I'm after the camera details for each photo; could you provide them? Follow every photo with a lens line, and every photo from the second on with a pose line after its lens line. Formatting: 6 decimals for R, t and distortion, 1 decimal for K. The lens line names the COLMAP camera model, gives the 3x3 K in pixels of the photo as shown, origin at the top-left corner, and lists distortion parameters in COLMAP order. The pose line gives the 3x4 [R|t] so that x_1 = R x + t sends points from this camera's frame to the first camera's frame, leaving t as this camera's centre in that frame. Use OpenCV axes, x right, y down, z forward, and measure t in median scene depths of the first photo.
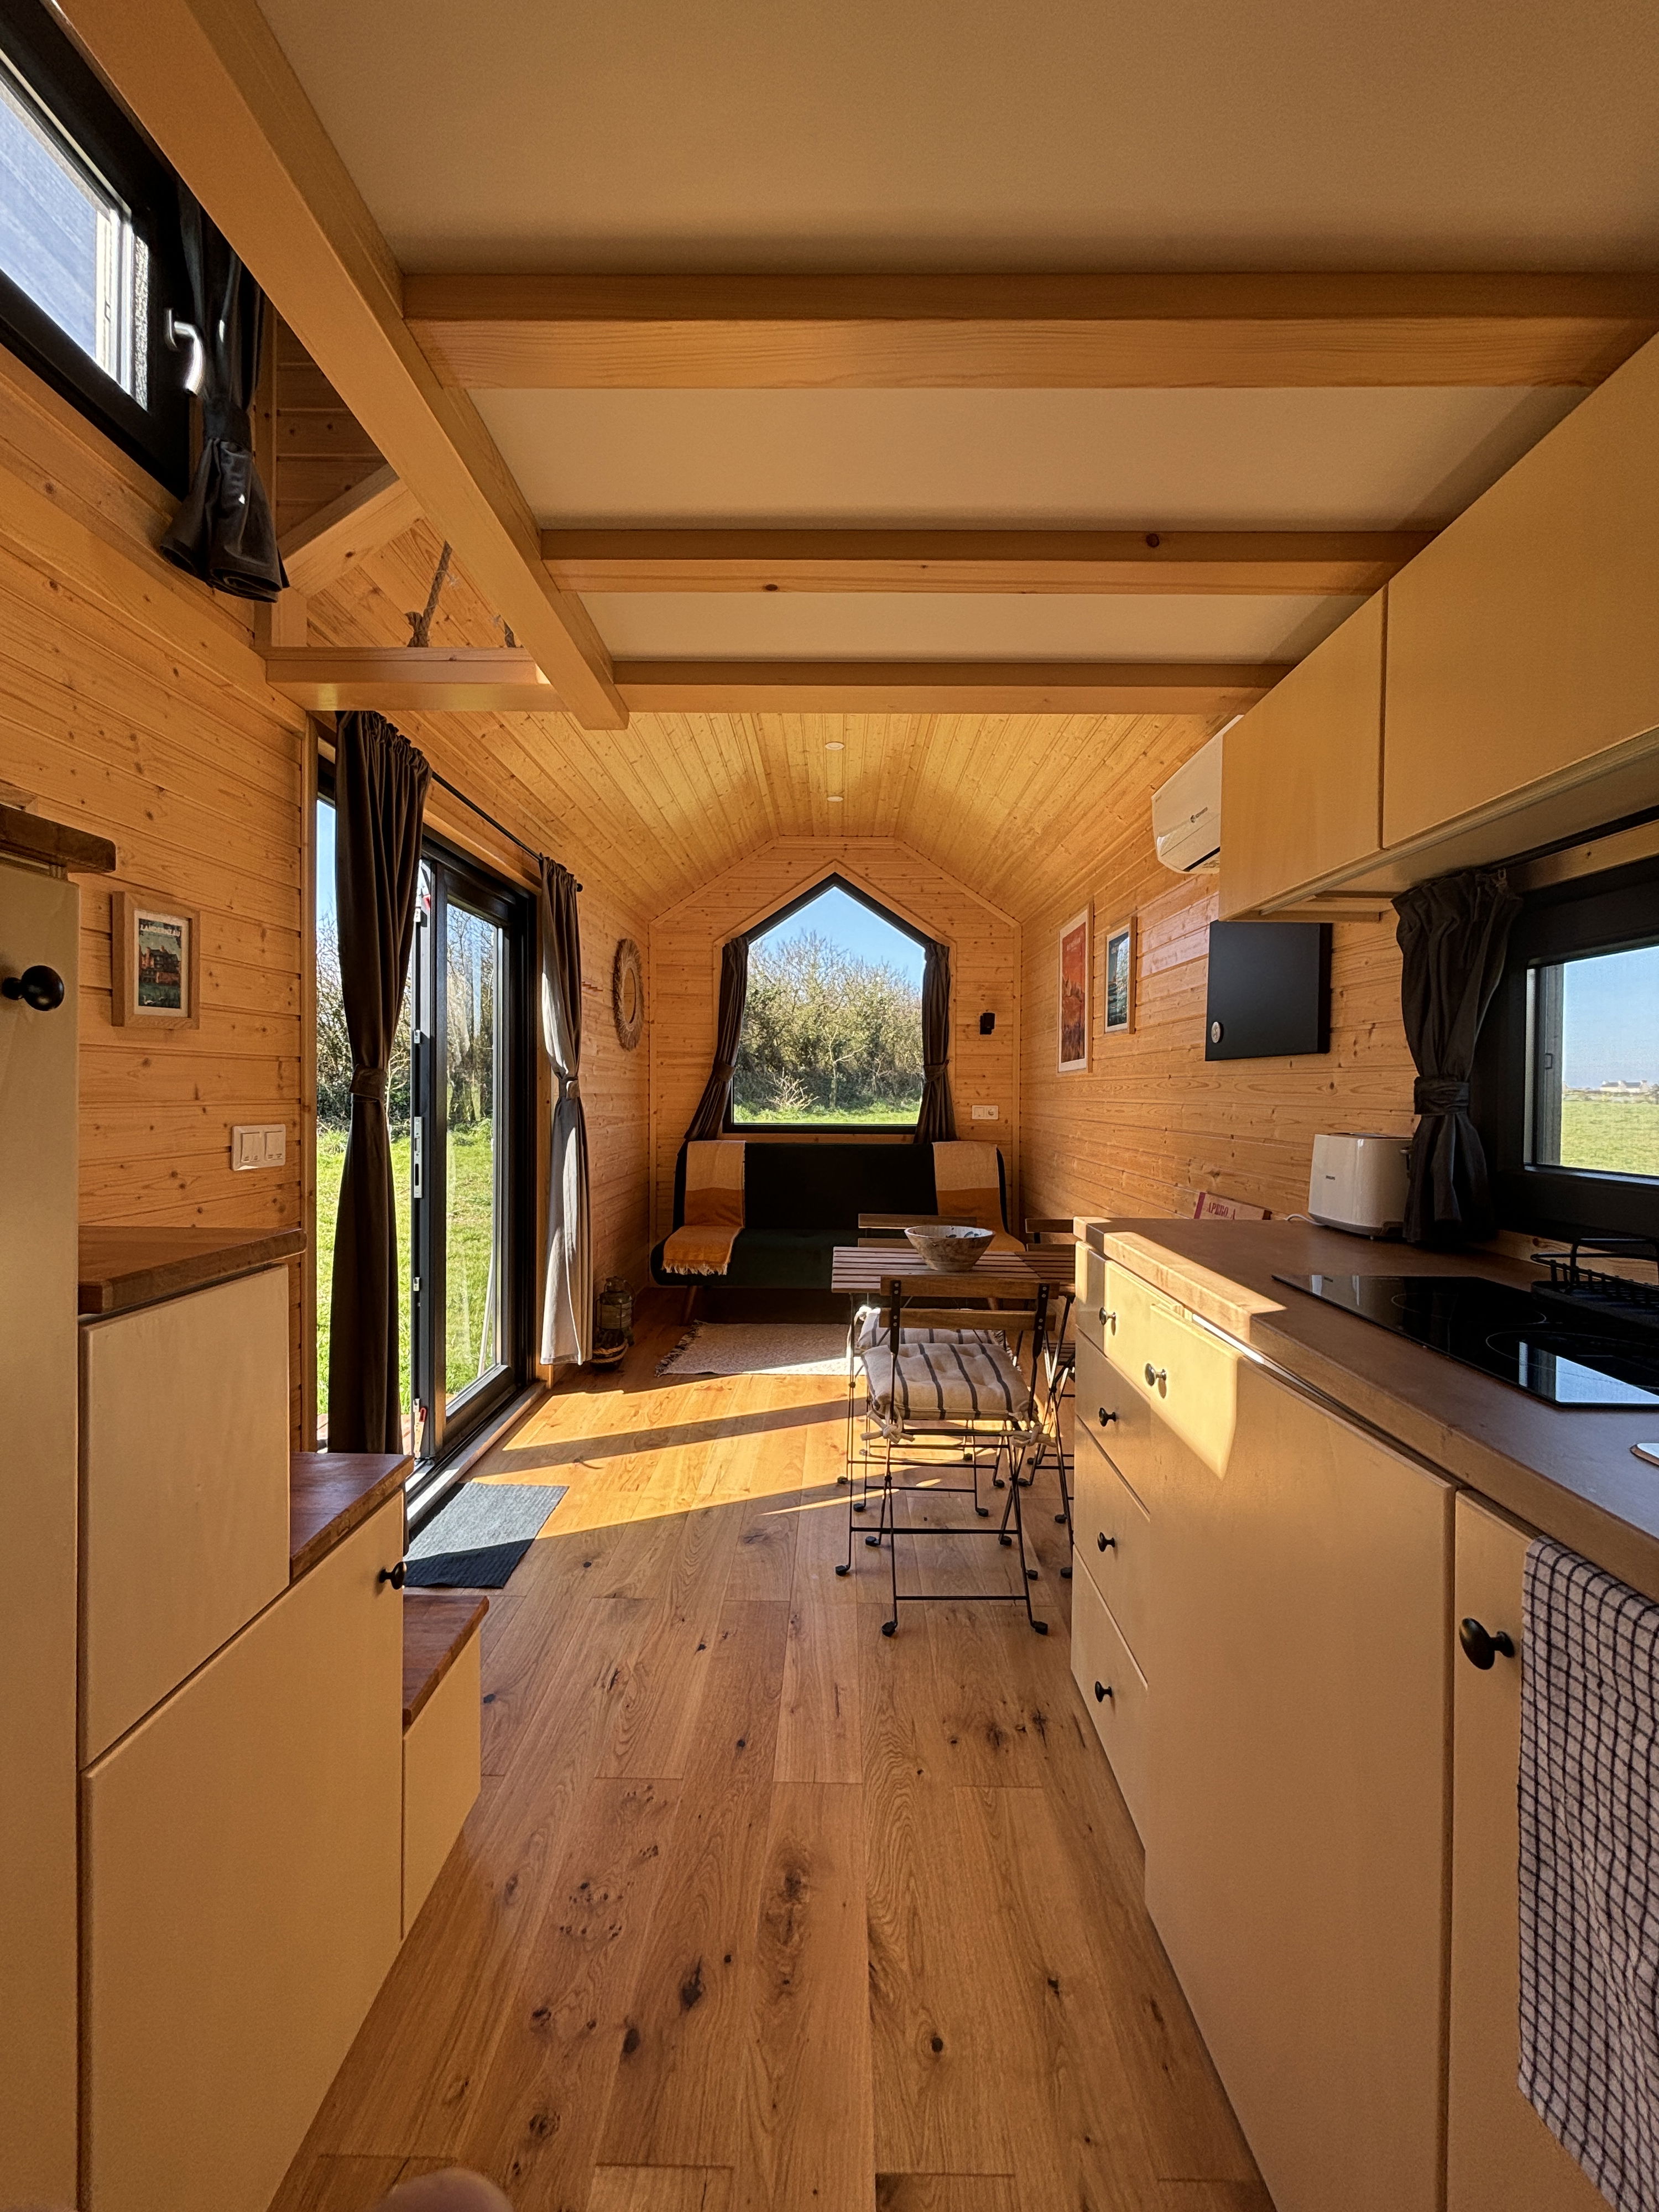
lens RADIAL K [[878.9, 0, 826.7], [0, 878.9, 1108.8], [0, 0, 1]] dist [0.000008, -0.000022]
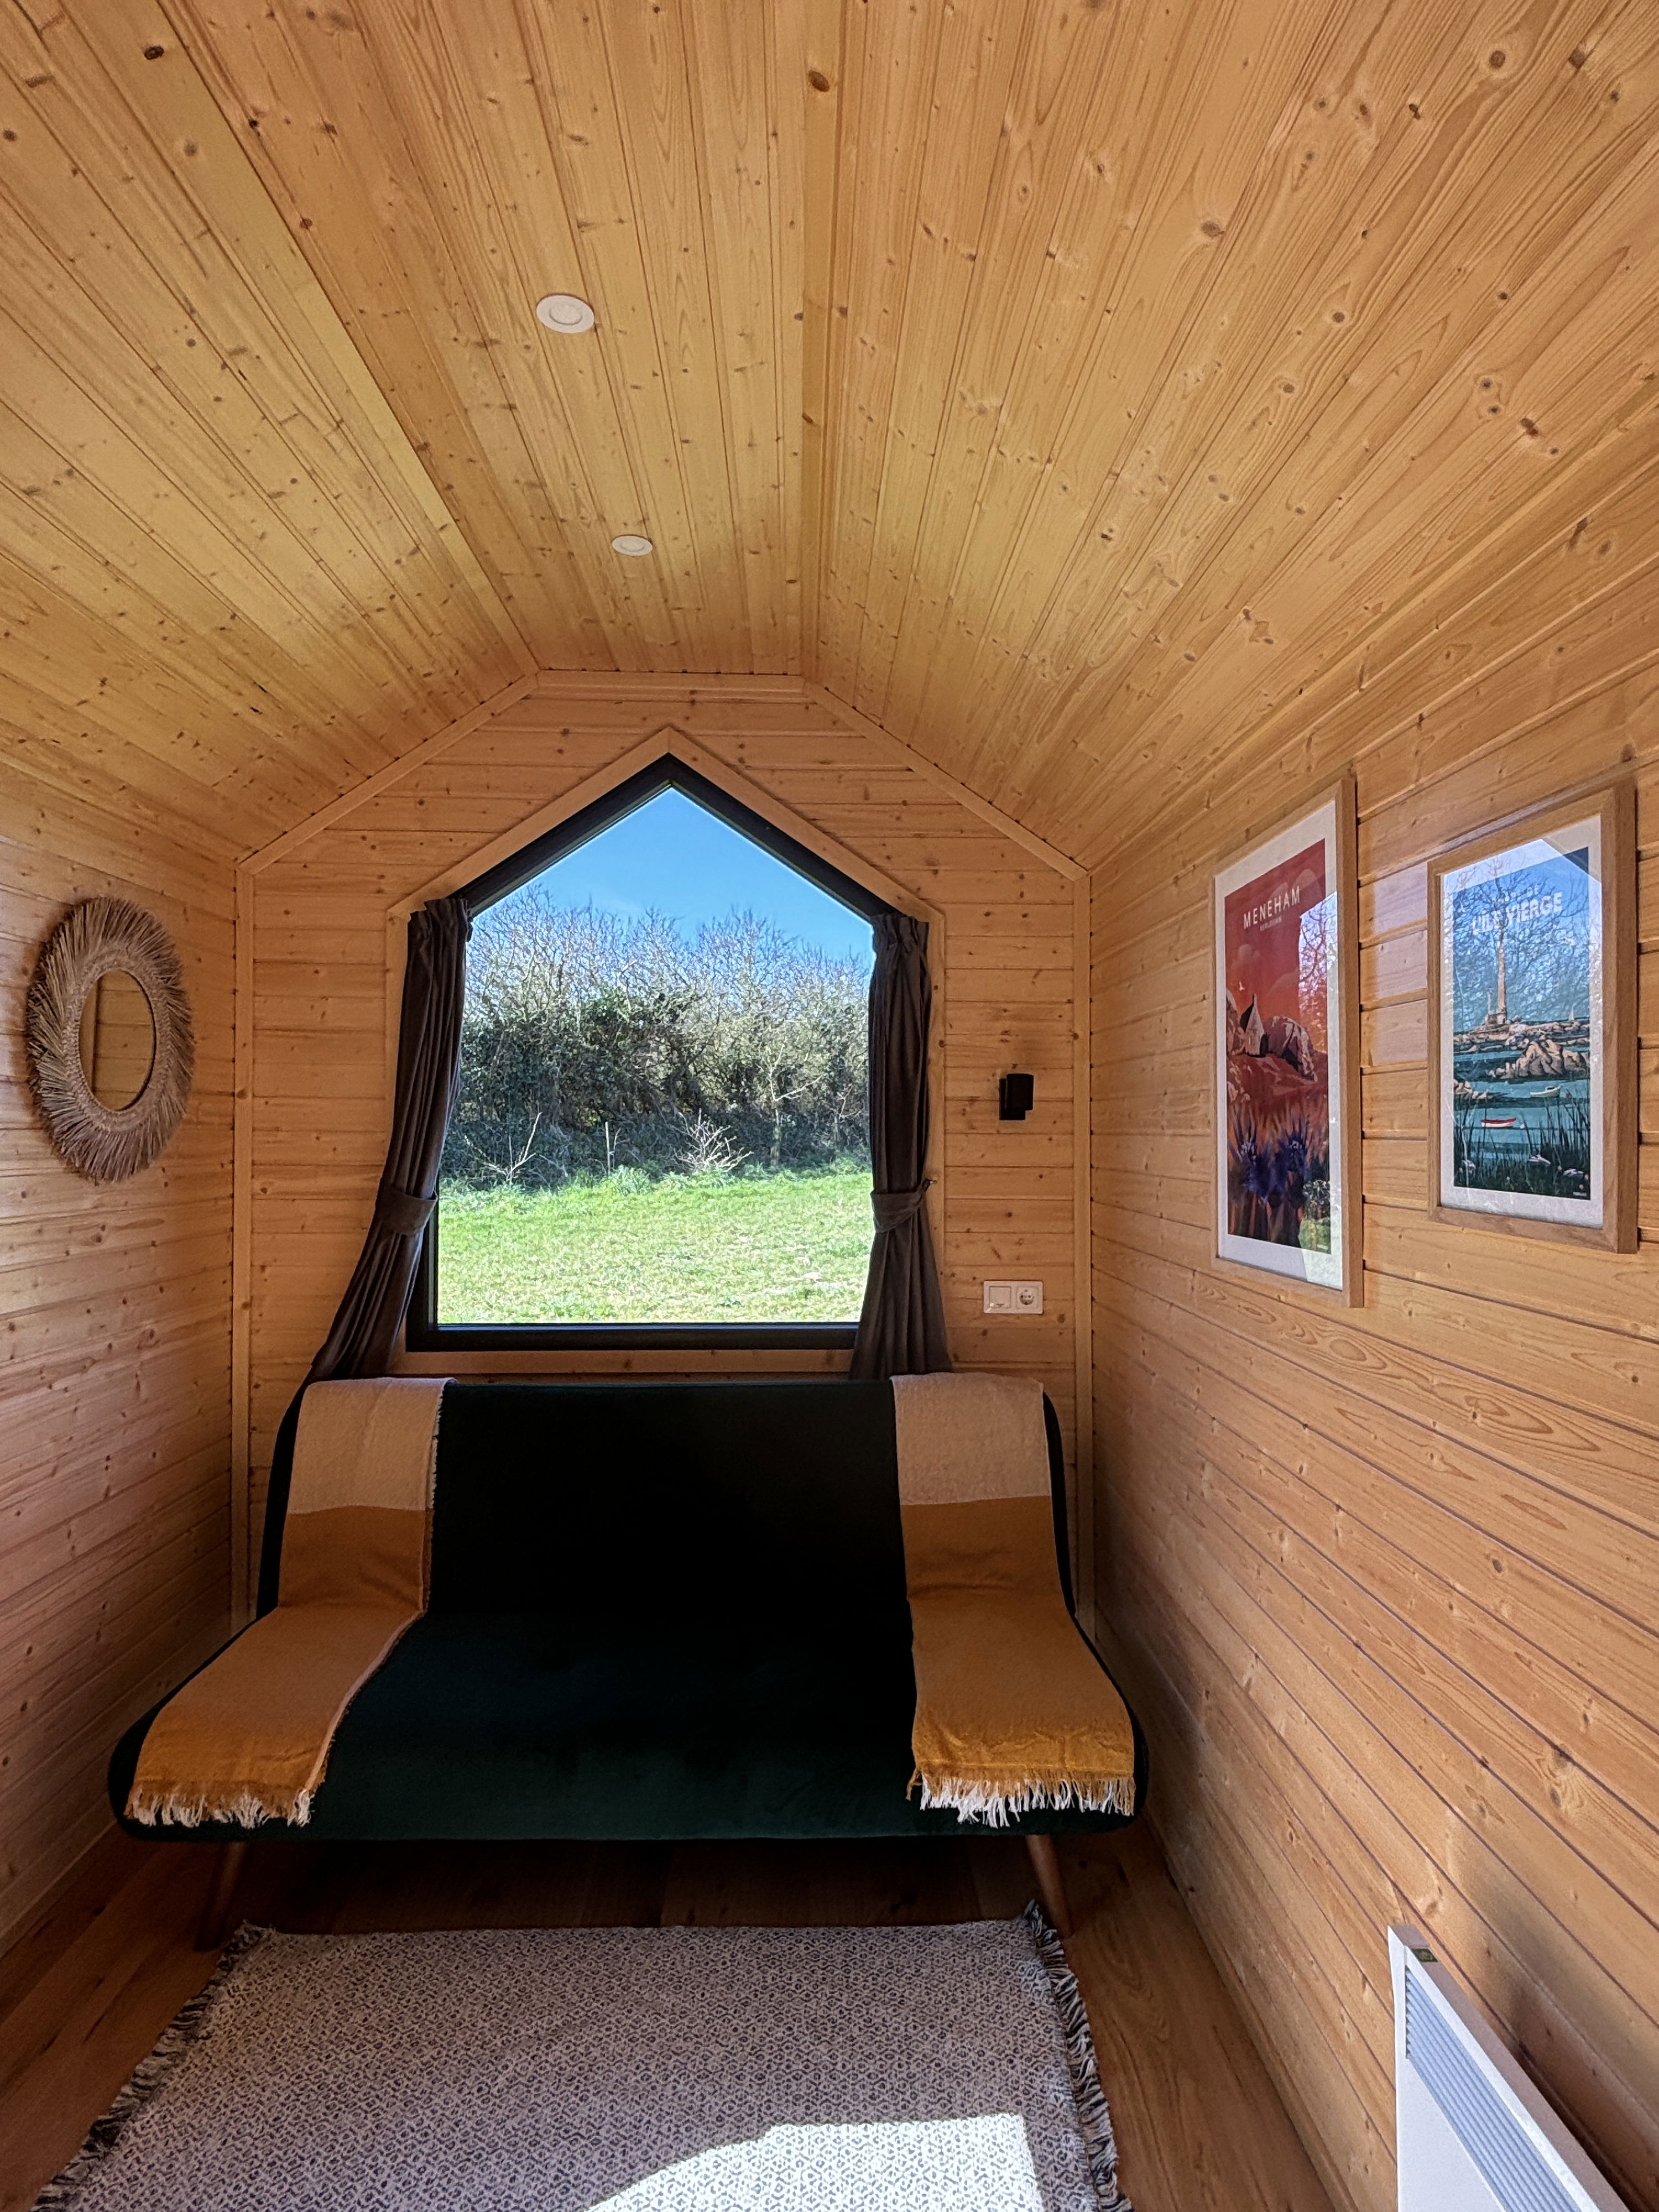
lens RADIAL K [[1190.5, 0, 834.9], [0, 1190.5, 1094.1], [0, 0, 1]] dist [0.000102, -0.000122]
pose [[0.998975, -0.002800, 0.045176, 0.065494], [0.004975, 0.998830, -0.048106, -0.069929], [-0.044988, 0.048281, 0.997820, 0.410885]]
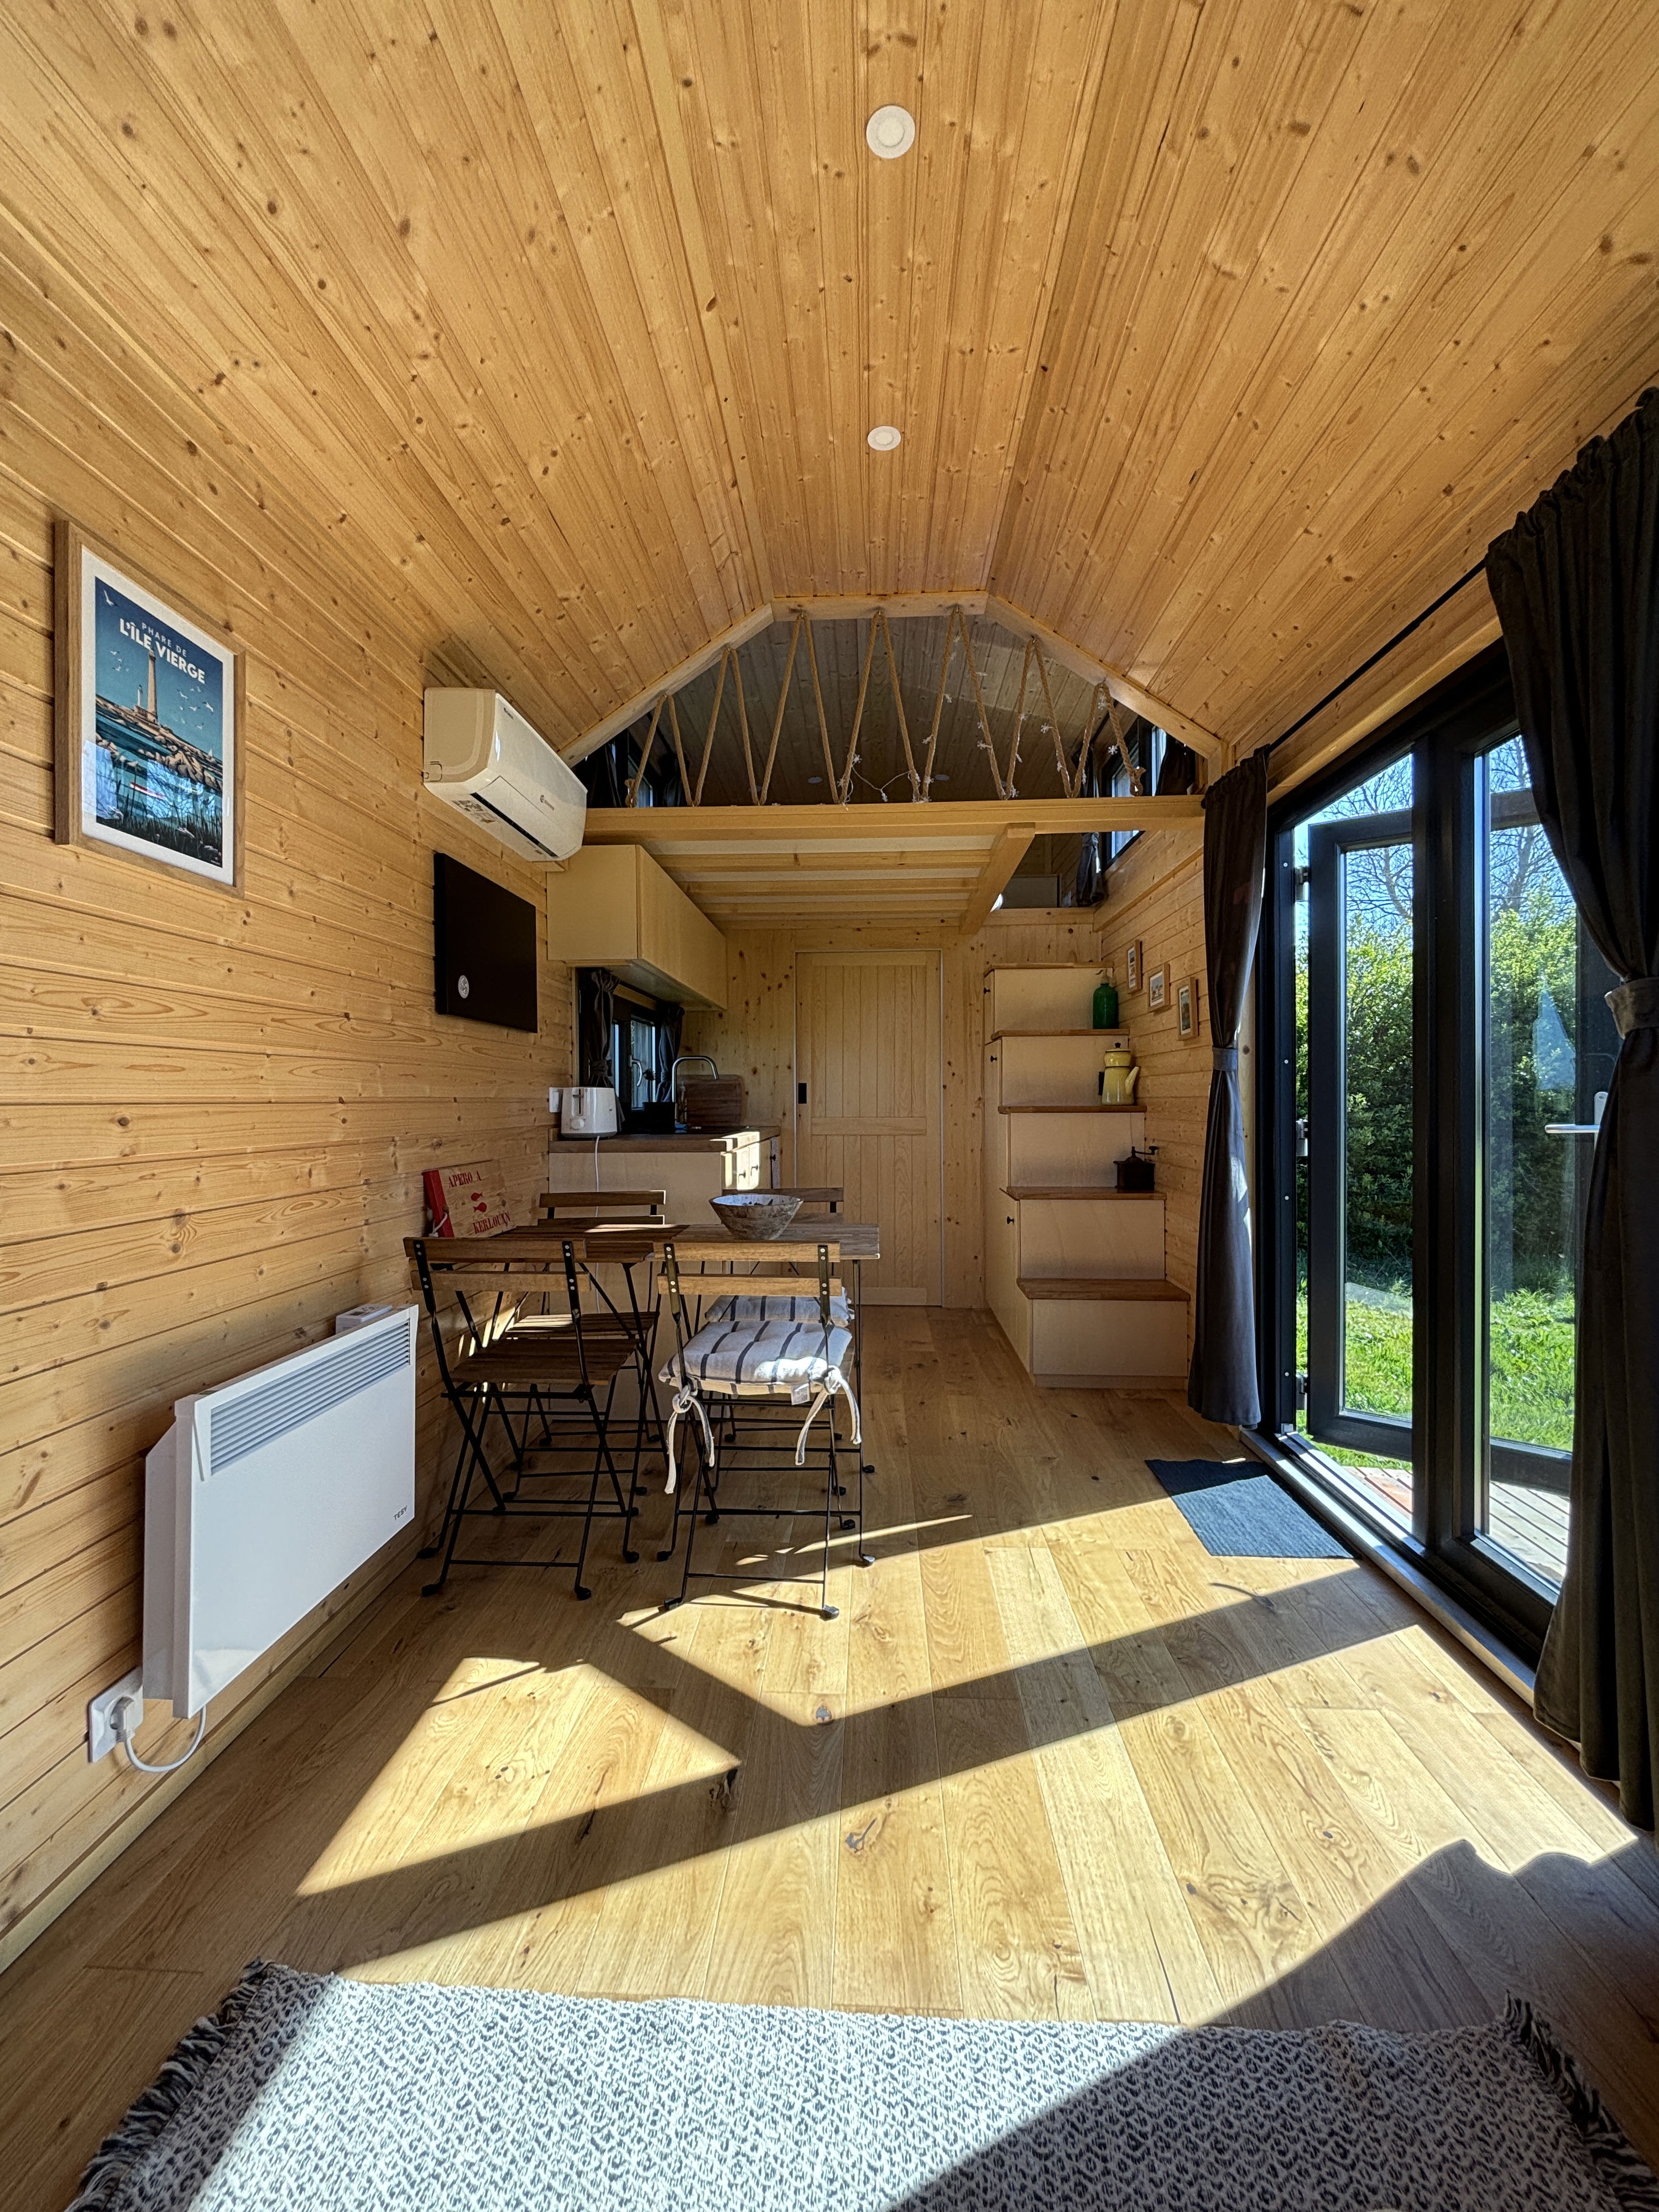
lens RADIAL K [[878.9, 0, 826.8], [0, 878.9, 1099.1], [0, 0, 1]] dist [0.000008, -0.000022]
pose [[-0.999335, -0.005259, 0.036083, 0.013786], [-0.004418, 0.999717, 0.023367, 0.003798], [-0.036196, 0.023192, -0.999076, 0.885980]]
